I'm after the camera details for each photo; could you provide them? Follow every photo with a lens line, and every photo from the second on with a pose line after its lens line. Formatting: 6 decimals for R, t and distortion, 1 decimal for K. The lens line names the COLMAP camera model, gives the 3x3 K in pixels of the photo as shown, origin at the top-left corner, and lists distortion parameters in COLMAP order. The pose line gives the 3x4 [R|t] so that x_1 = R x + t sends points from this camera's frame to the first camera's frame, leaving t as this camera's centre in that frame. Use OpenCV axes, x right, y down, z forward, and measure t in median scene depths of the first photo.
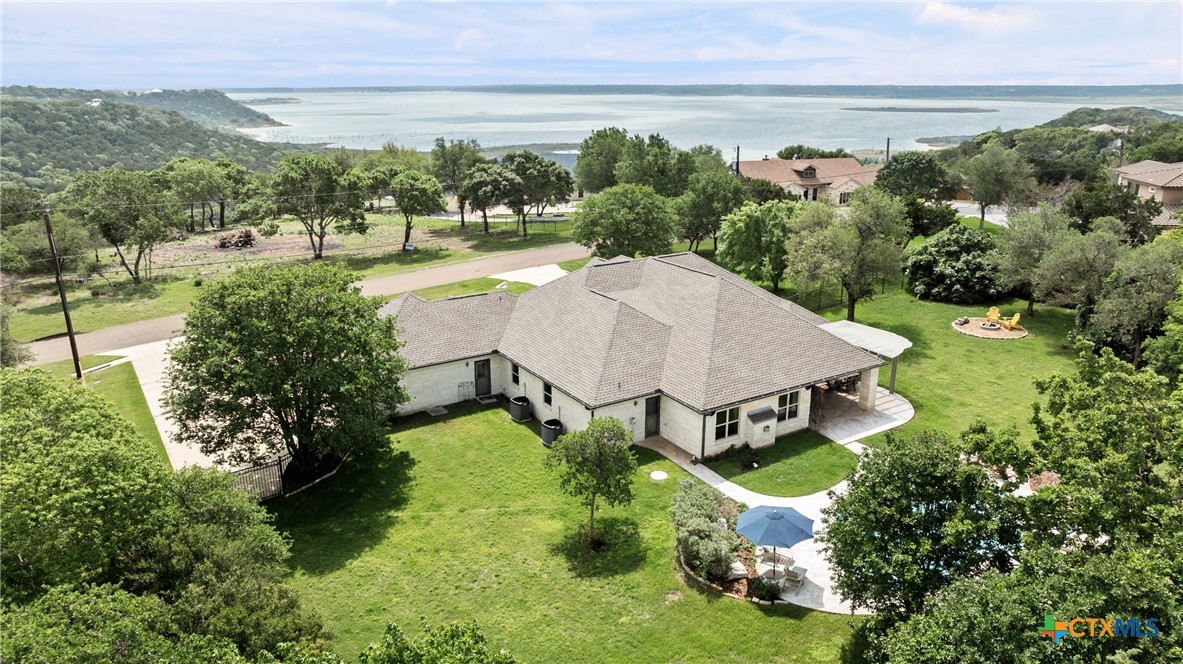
lens RADIAL K [[832.2, 0, 591.5], [0, 832.2, 332.0], [0, 0, 1]] dist [0.000115, 0.004373]
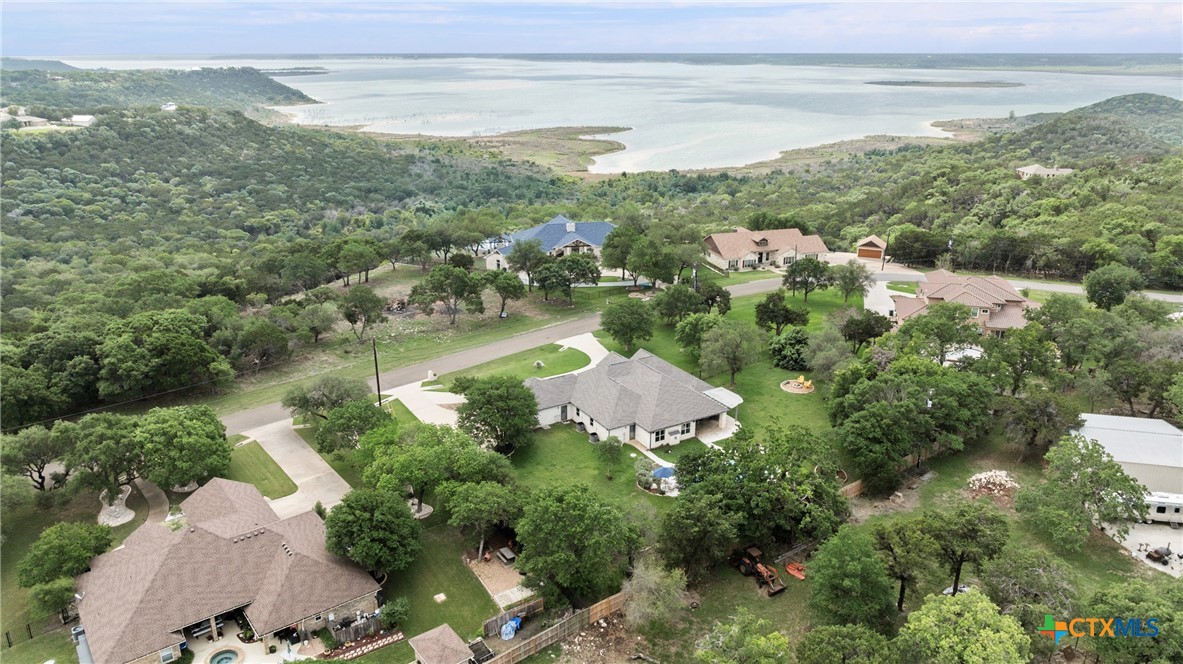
lens RADIAL K [[832.2, 0, 591.5], [0, 832.2, 332.0], [0, 0, 1]] dist [0.000115, 0.004373]
pose [[0.999611, 0.010722, -0.025759, 0.008693], [-0.009721, 0.999205, 0.038656, -0.274411], [0.026153, -0.038391, 0.998920, -1.401824]]
